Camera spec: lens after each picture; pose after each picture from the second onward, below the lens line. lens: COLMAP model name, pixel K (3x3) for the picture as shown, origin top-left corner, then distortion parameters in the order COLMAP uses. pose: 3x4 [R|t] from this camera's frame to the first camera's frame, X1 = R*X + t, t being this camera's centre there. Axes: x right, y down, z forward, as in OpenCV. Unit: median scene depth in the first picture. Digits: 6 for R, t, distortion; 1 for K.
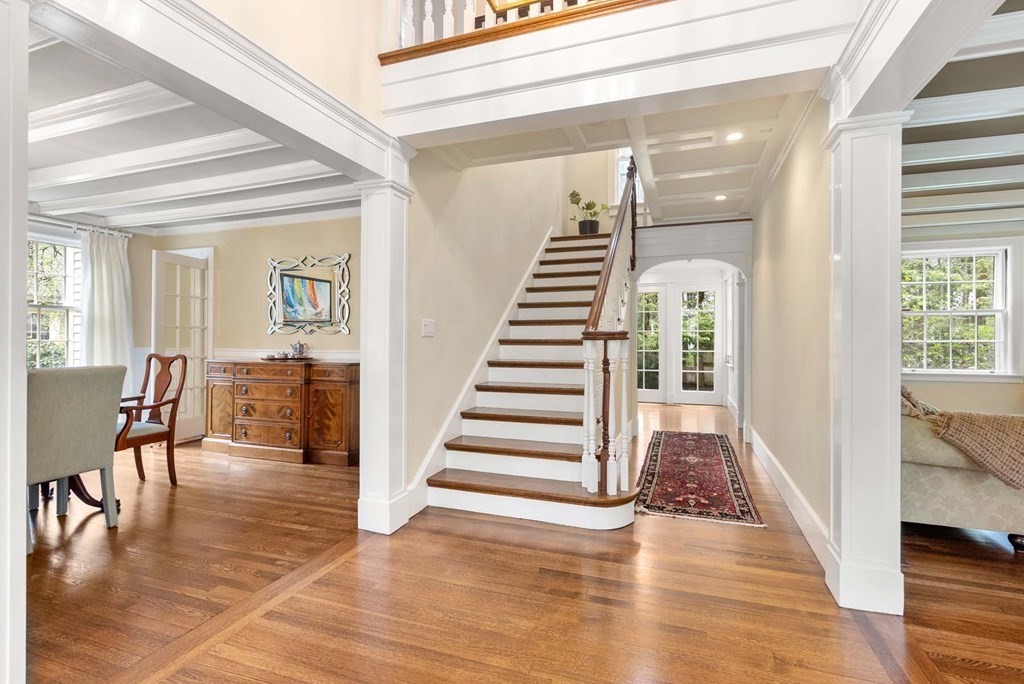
lens RADIAL K [[475.0, 0, 512.0], [0, 475.0, 342.0], [0, 0, 1]] dist [-0.004472, -0.000382]
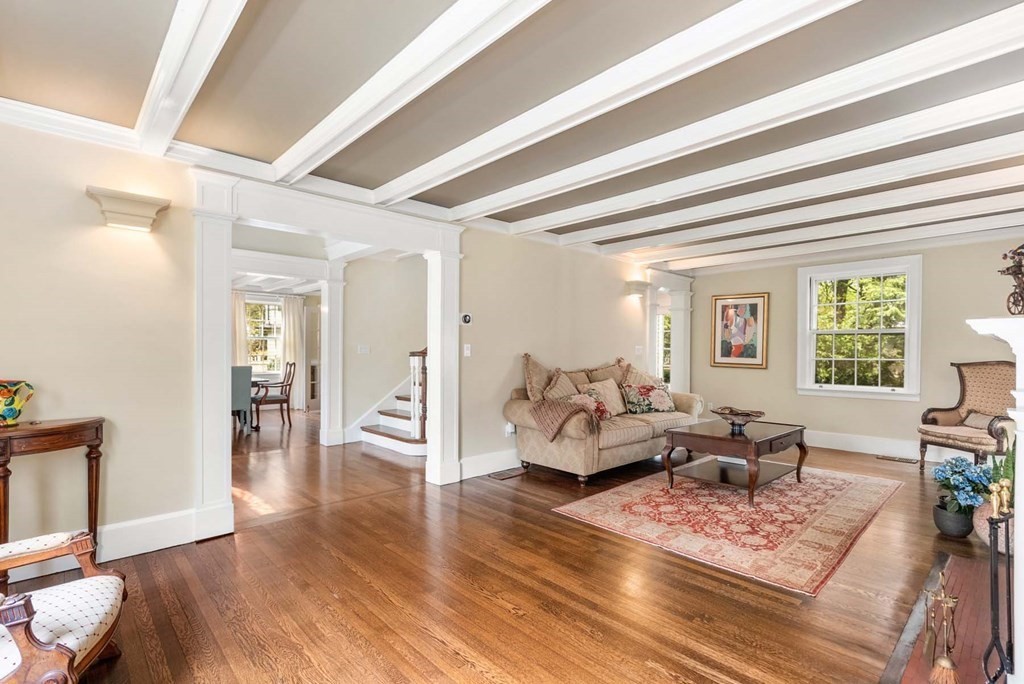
lens RADIAL K [[475.0, 0, 512.0], [0, 475.0, 342.0], [0, 0, 1]] dist [-0.004472, -0.000382]
pose [[0.895223, -0.005169, -0.445588, 1.176705], [-0.004088, 0.999795, -0.019813, -0.025131], [0.445599, 0.019559, 0.895019, -0.461826]]
